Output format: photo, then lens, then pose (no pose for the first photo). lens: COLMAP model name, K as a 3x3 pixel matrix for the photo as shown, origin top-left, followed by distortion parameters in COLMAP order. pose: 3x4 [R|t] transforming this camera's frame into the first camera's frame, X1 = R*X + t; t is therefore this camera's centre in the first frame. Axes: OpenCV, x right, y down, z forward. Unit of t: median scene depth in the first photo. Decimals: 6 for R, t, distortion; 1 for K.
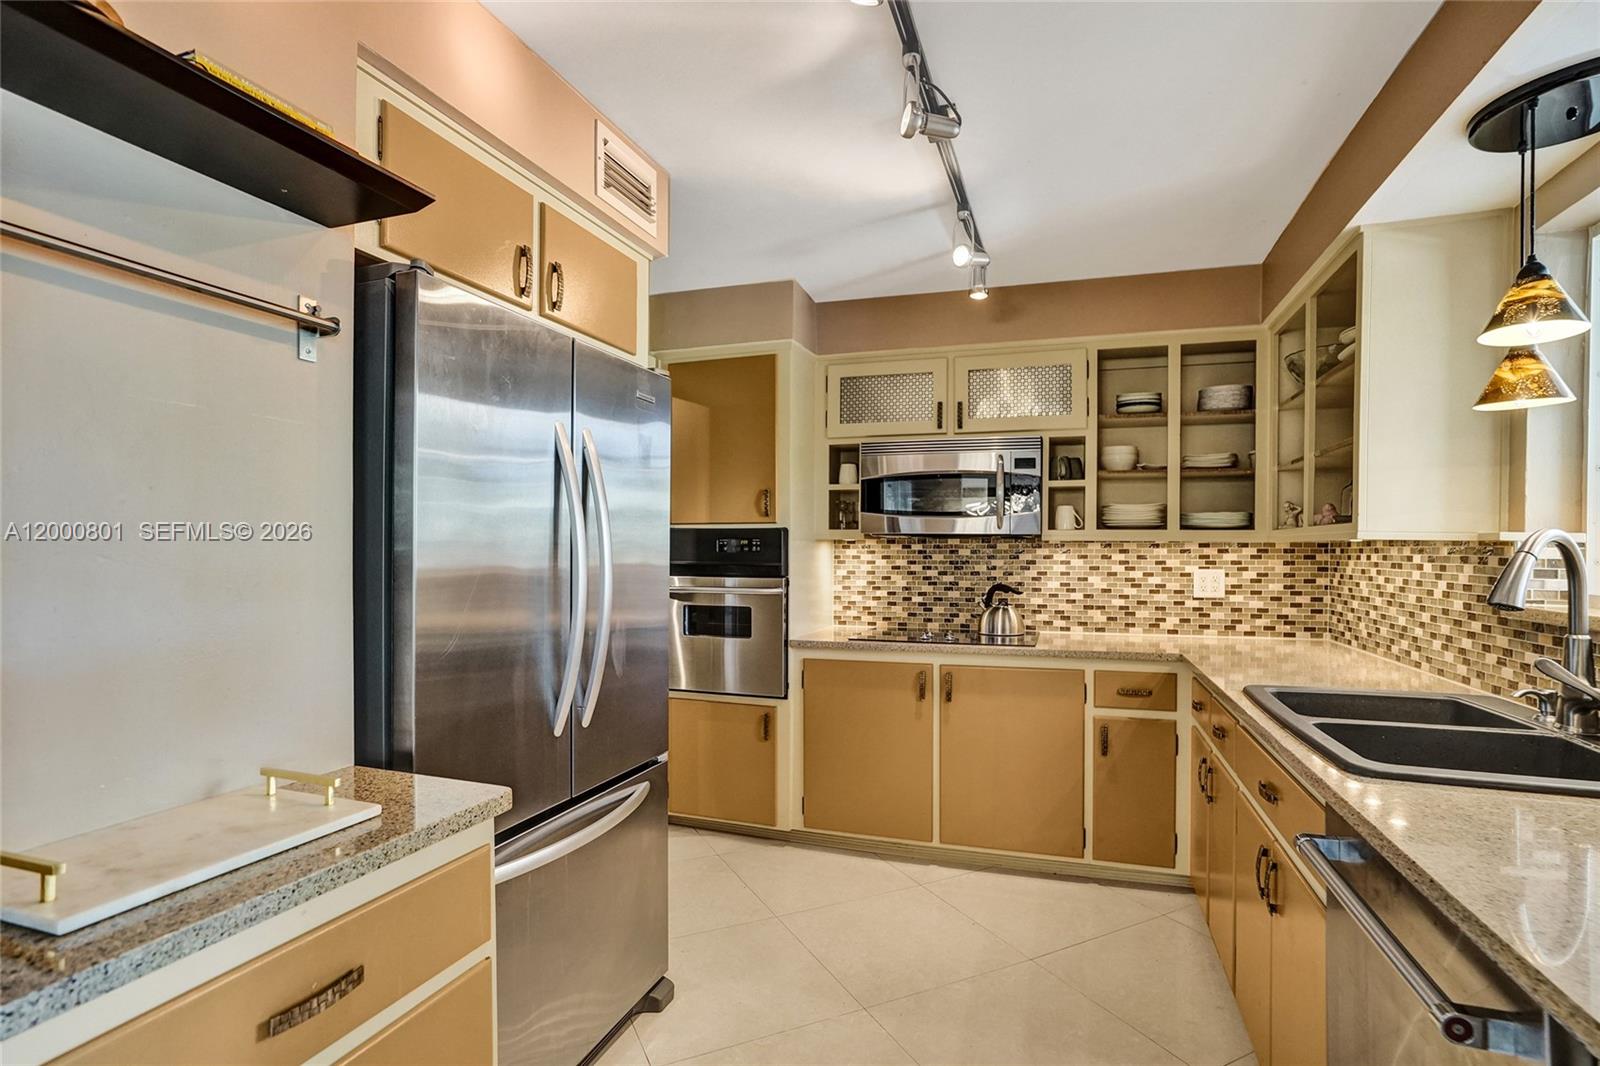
lens RADIAL K [[775.3, 0, 803.1], [0, 775.3, 545.6], [0, 0, 1]] dist [-0.053007, 0.033863]
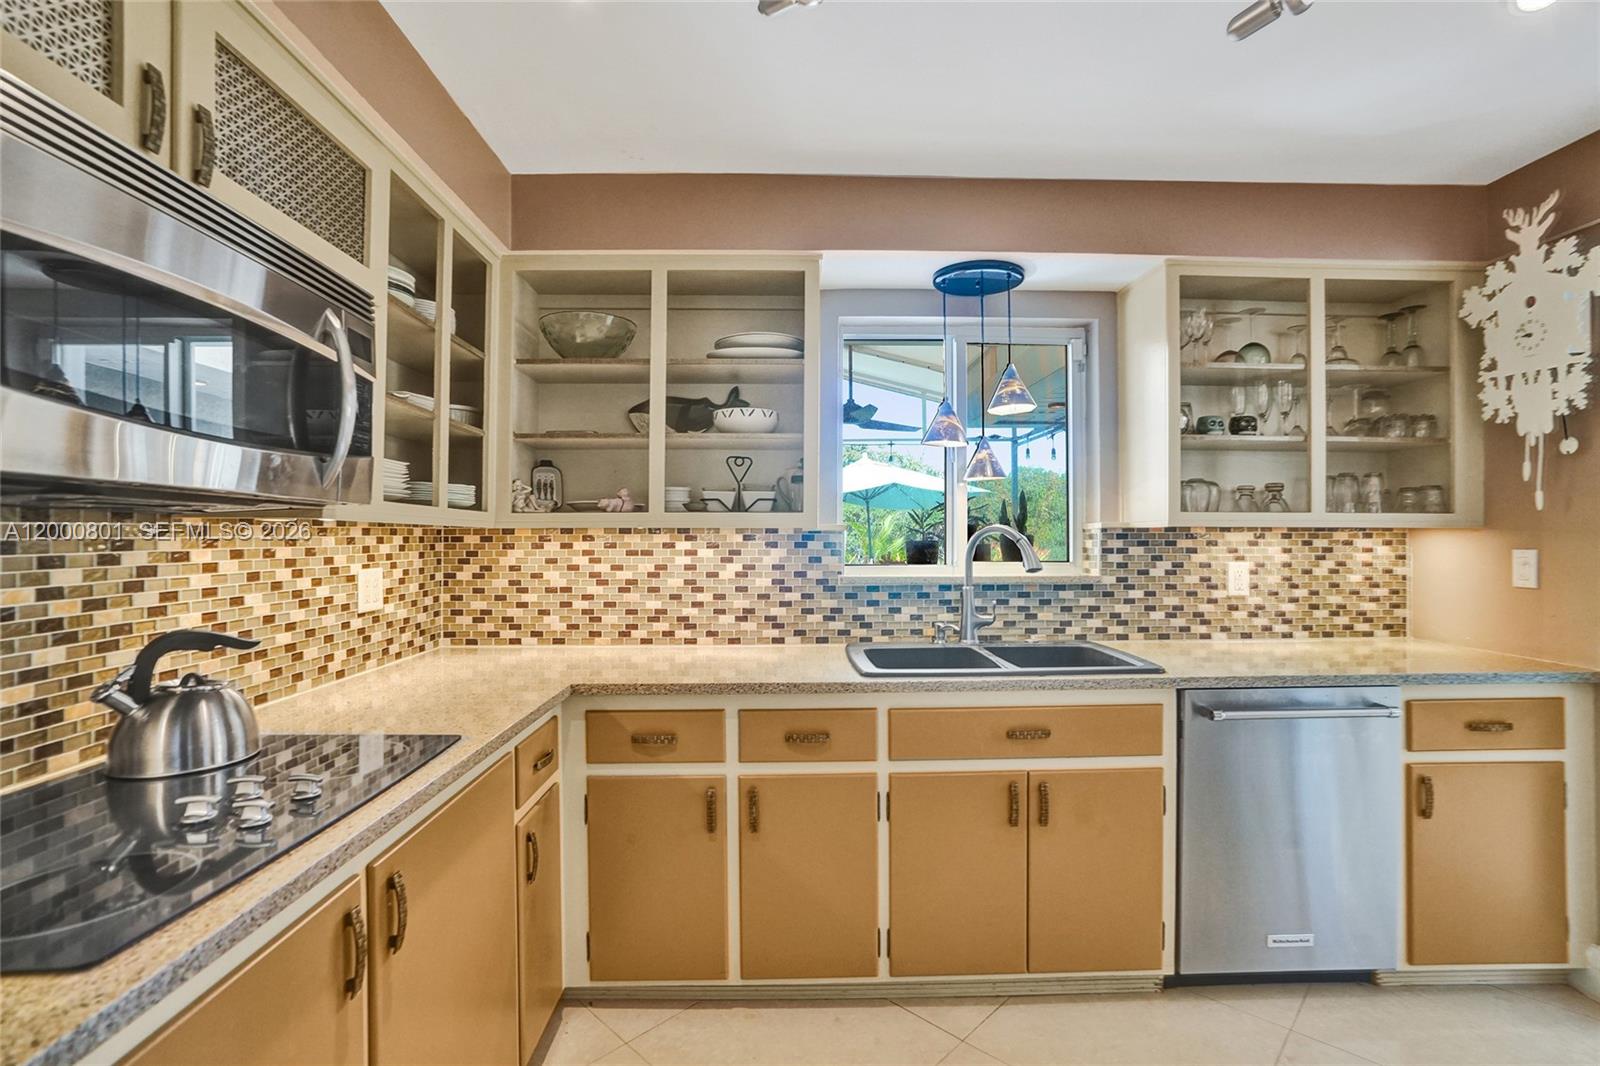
lens RADIAL K [[753.8, 0, 795.5], [0, 753.8, 533.4], [0, 0, 1]] dist [-0.061440, 0.039884]
pose [[-0.341785, 0.003400, 0.939772, -0.205218], [-0.001986, 0.999989, -0.004340, 0.003237], [-0.939776, -0.003350, -0.341774, 0.919278]]
